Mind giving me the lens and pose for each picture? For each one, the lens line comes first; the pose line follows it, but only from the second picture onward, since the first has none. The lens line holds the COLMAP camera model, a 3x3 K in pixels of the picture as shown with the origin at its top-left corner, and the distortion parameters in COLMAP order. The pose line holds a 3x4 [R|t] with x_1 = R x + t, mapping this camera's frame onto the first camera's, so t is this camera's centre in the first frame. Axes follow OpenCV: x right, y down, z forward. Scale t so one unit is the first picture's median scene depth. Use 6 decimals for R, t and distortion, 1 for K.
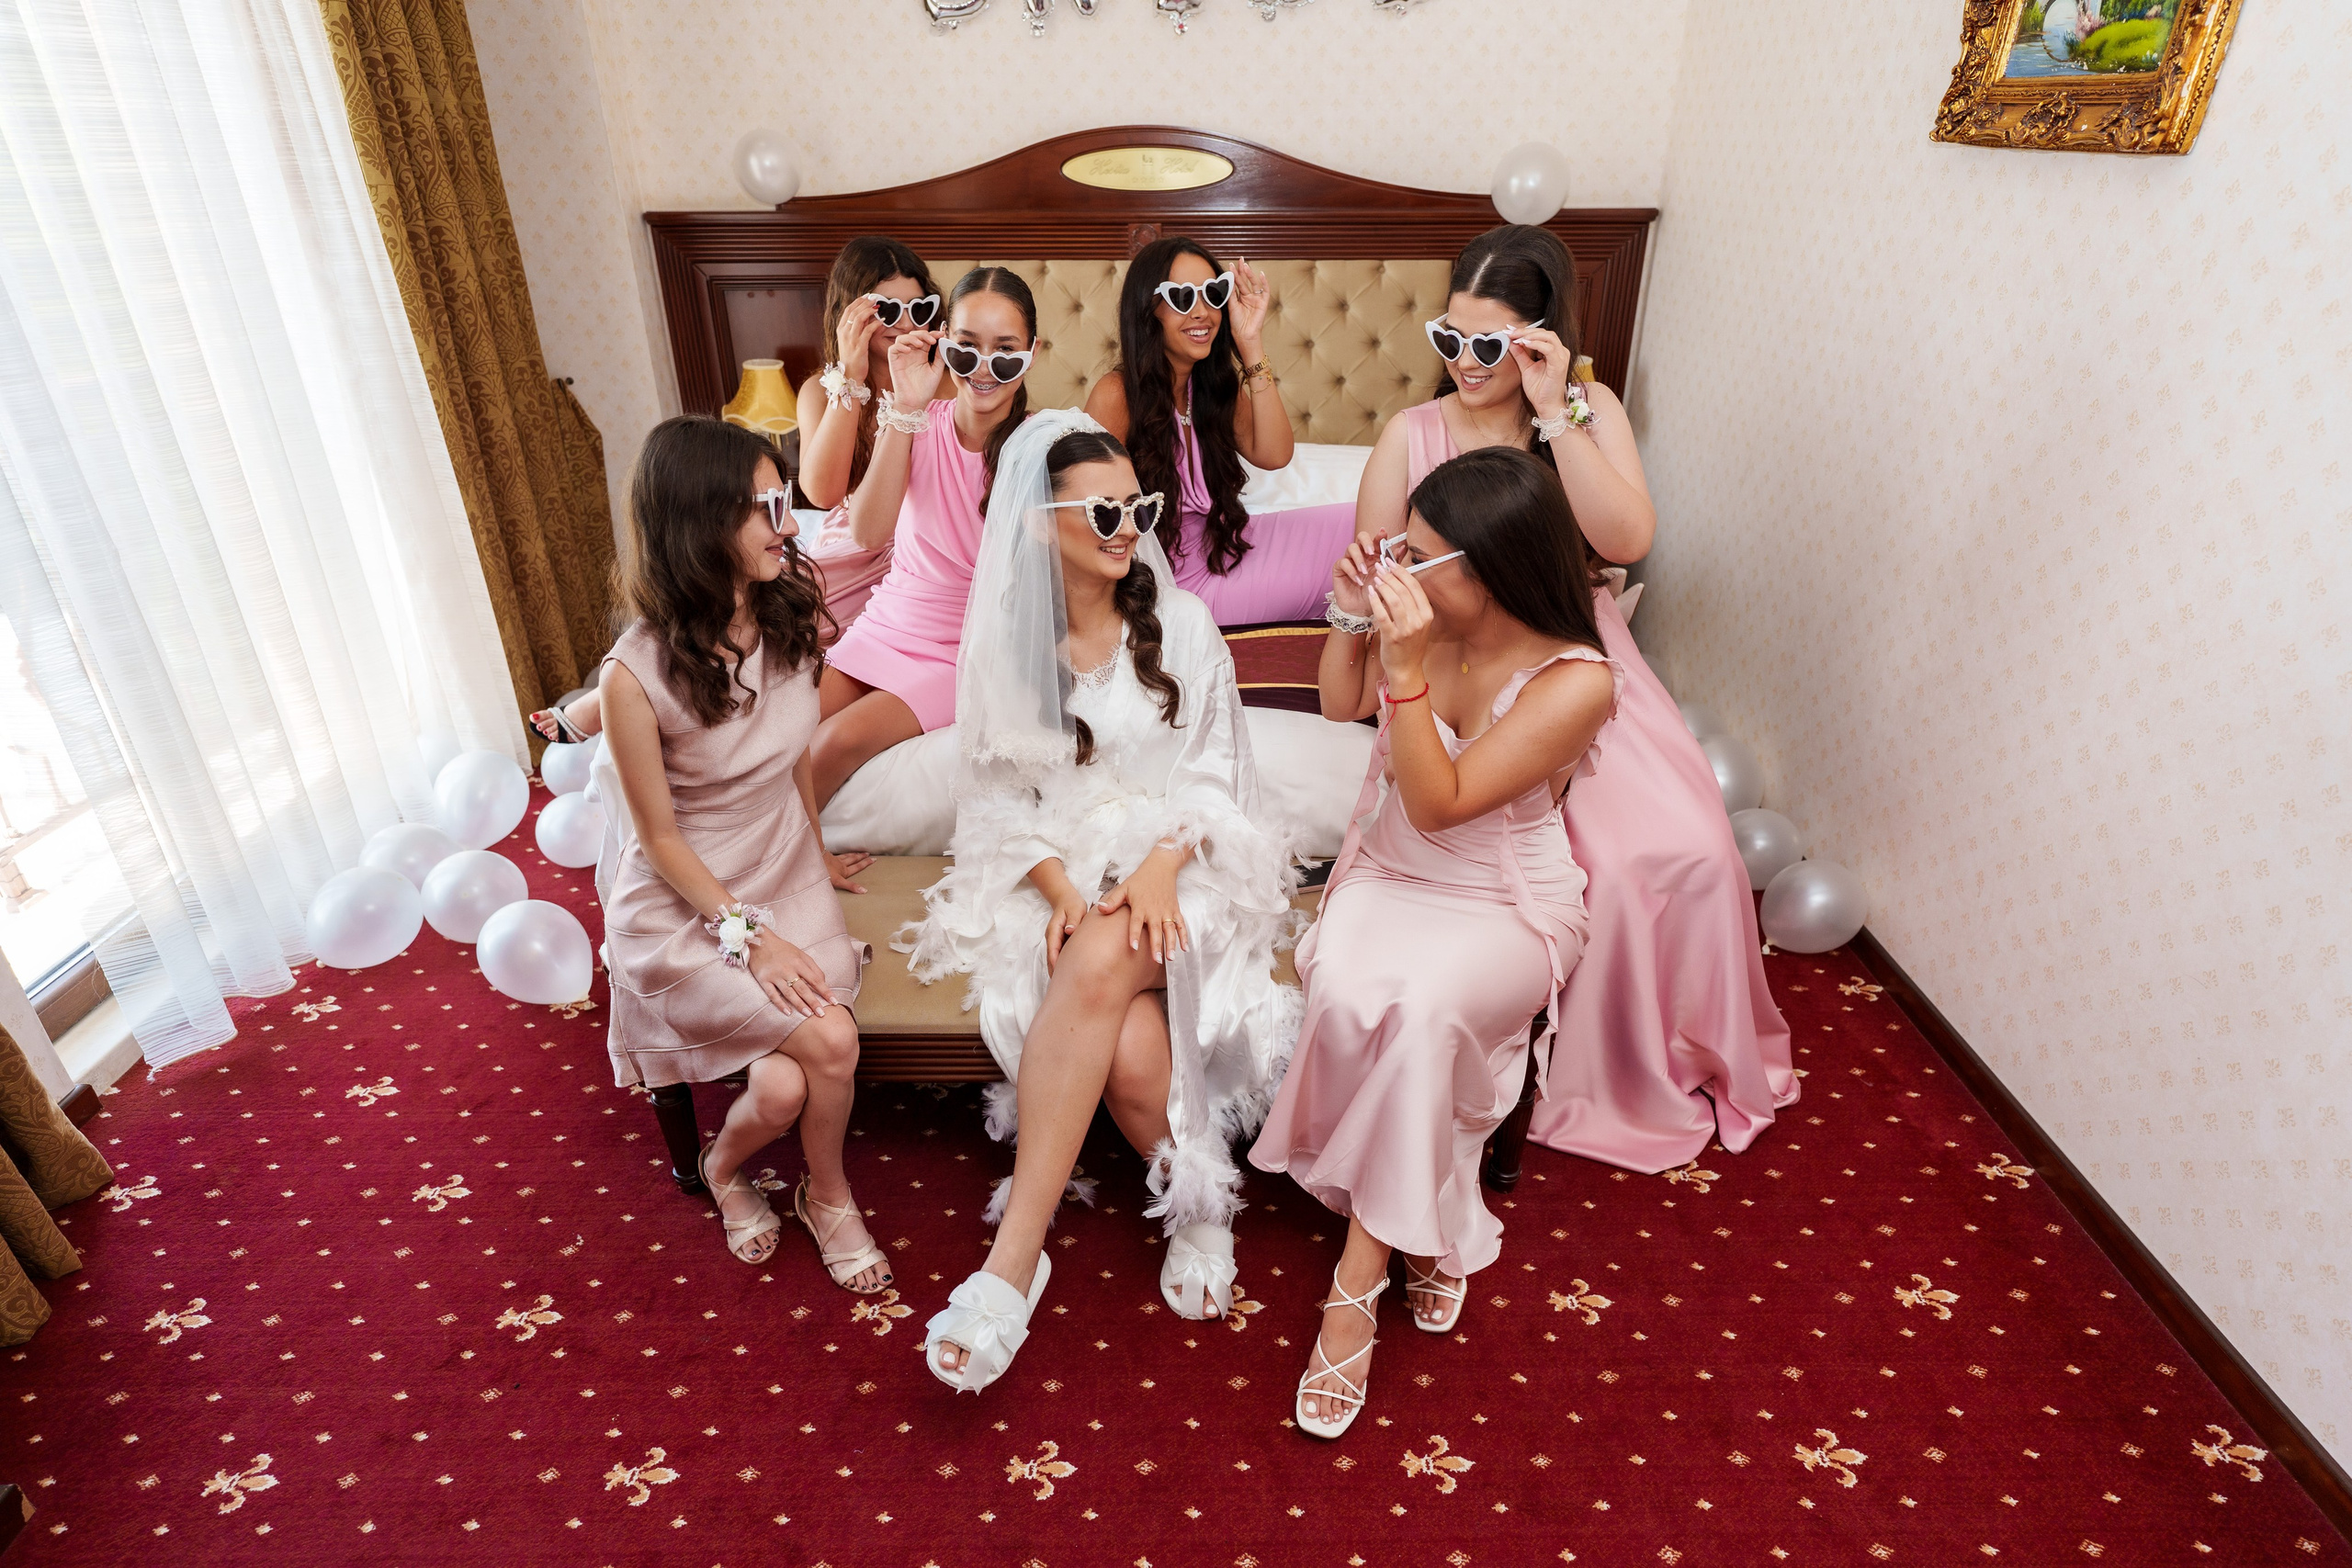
lens RADIAL K [[1266.7, 0, 1183.0], [0, 1266.7, 781.4], [0, 0, 1]] dist [-0.002977, 0.002383]
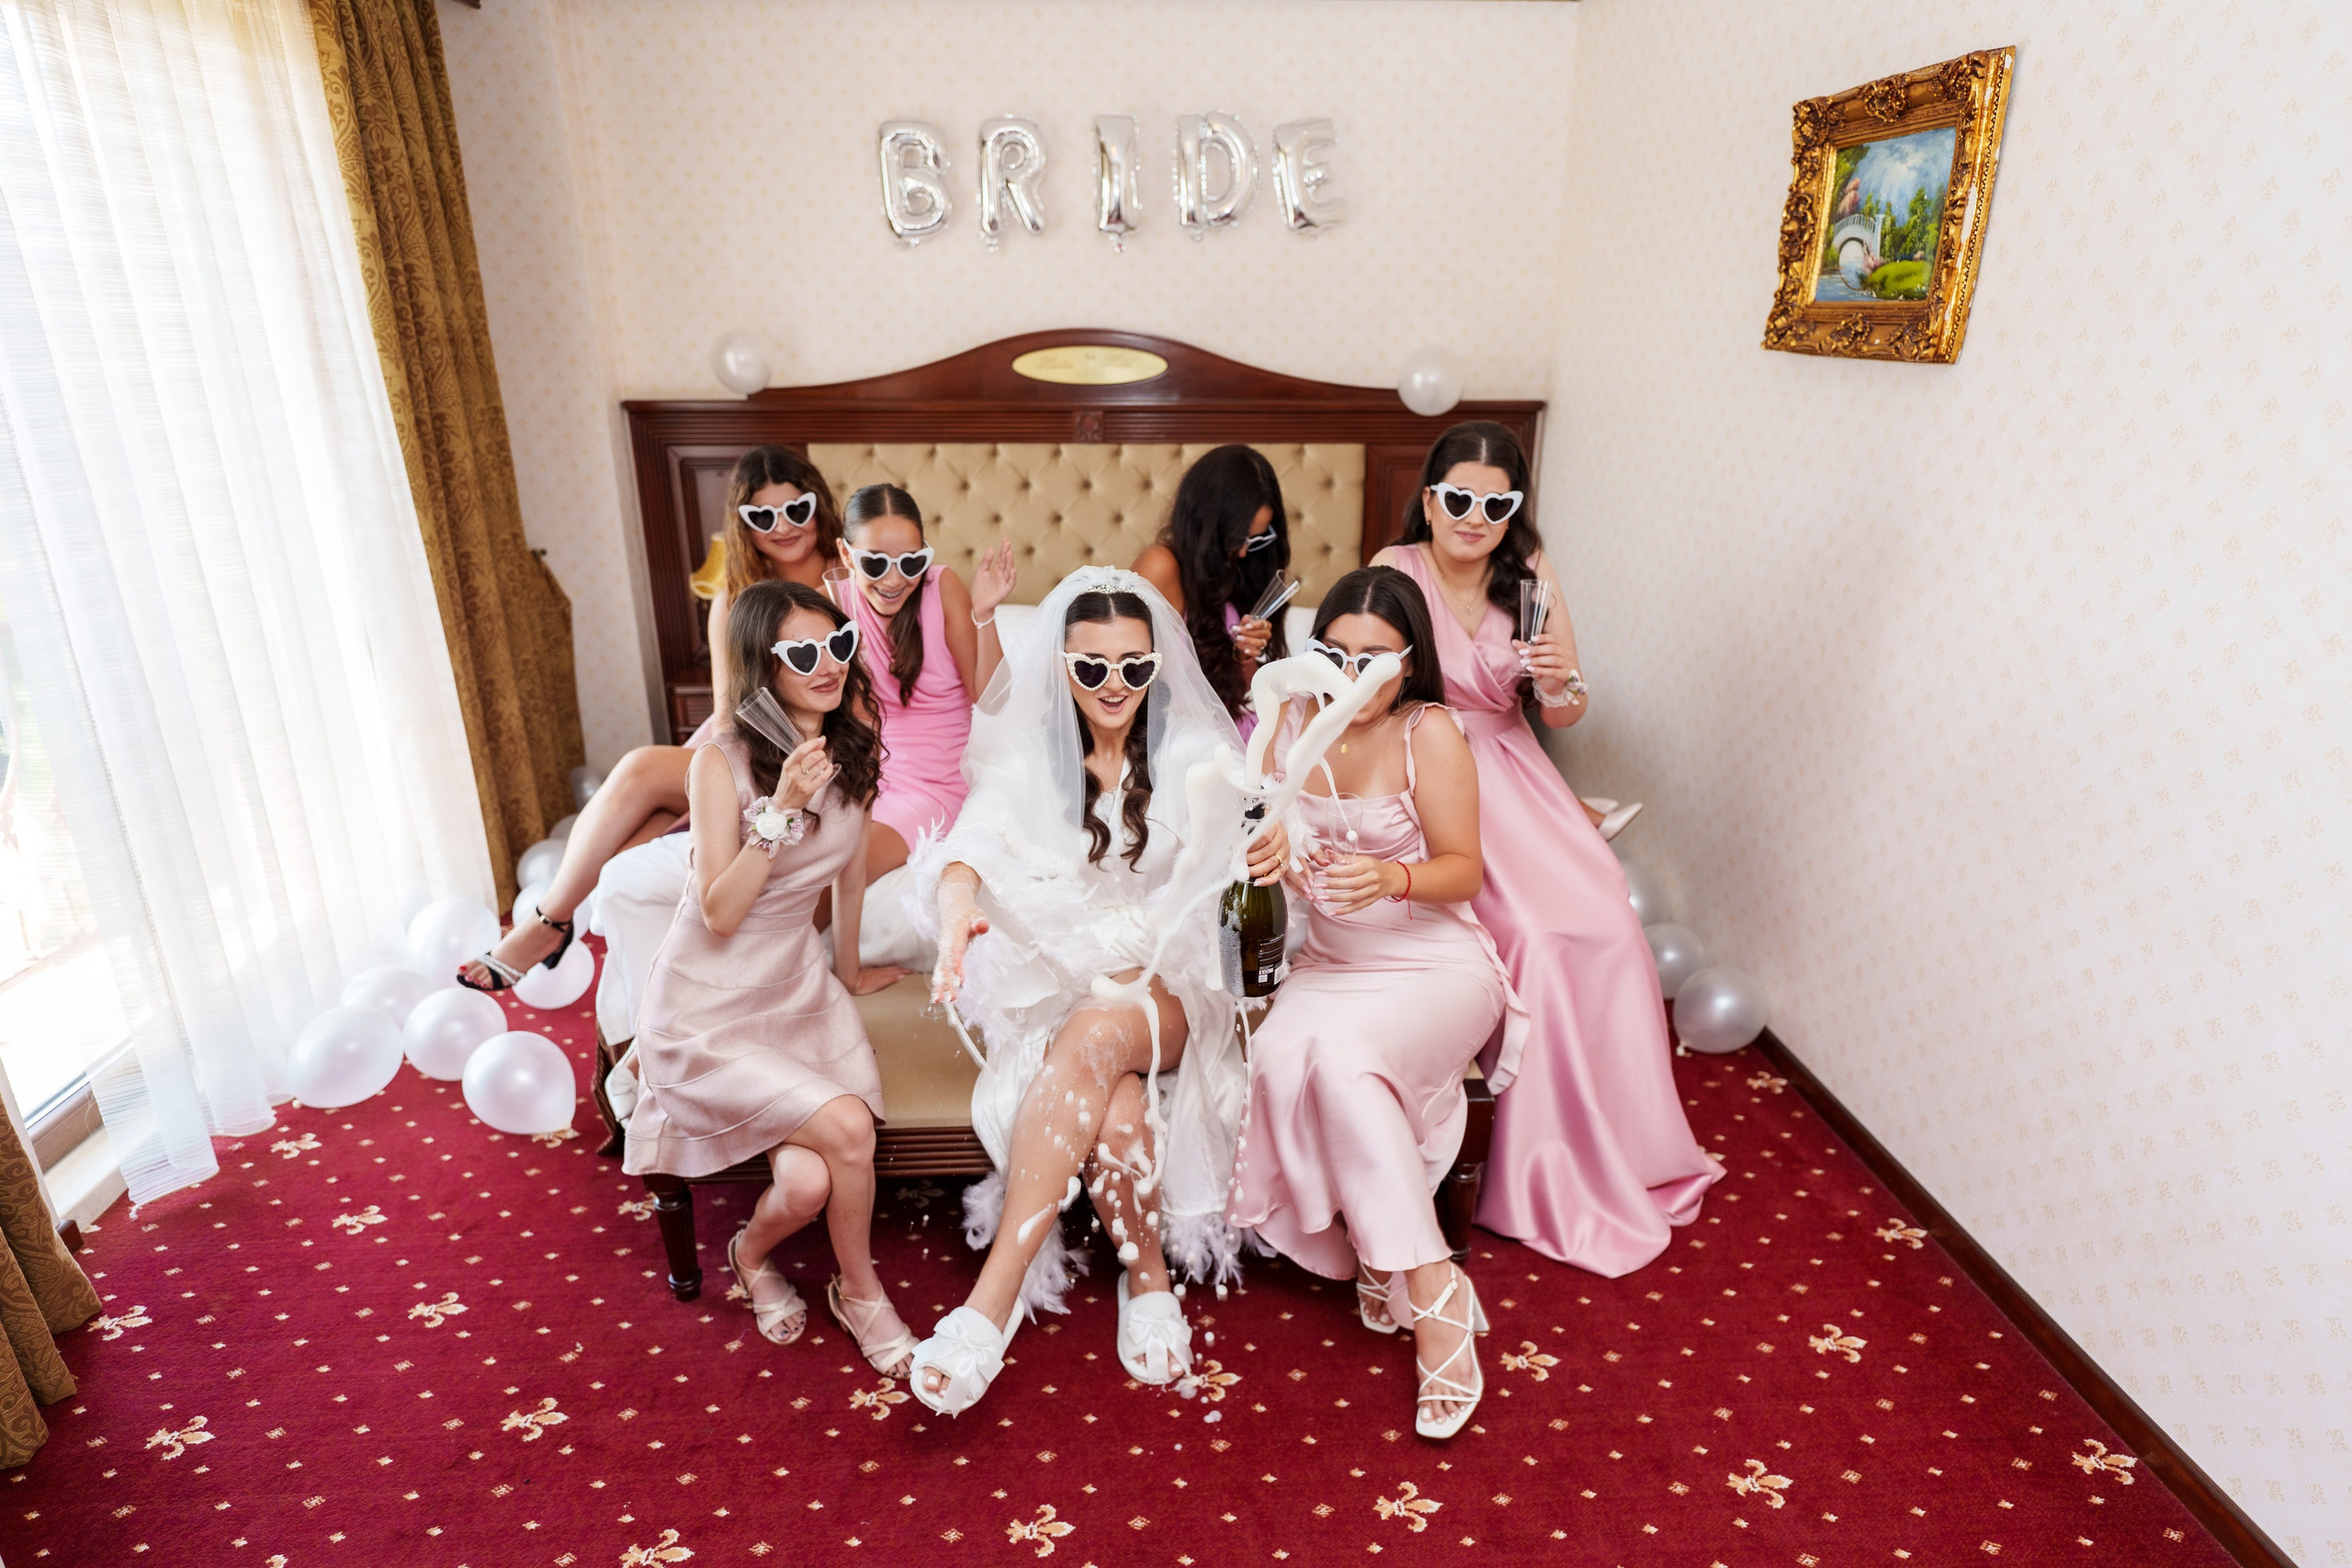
lens RADIAL K [[1289.0, 0, 1182.3], [0, 1289.0, 781.1], [0, 0, 1]] dist [-0.002834, 0.002245]
pose [[0.997992, -0.014633, 0.061620, -0.040174], [0.022759, 0.990814, -0.133303, 0.052636], [-0.059103, 0.134437, 0.989158, -0.128511]]
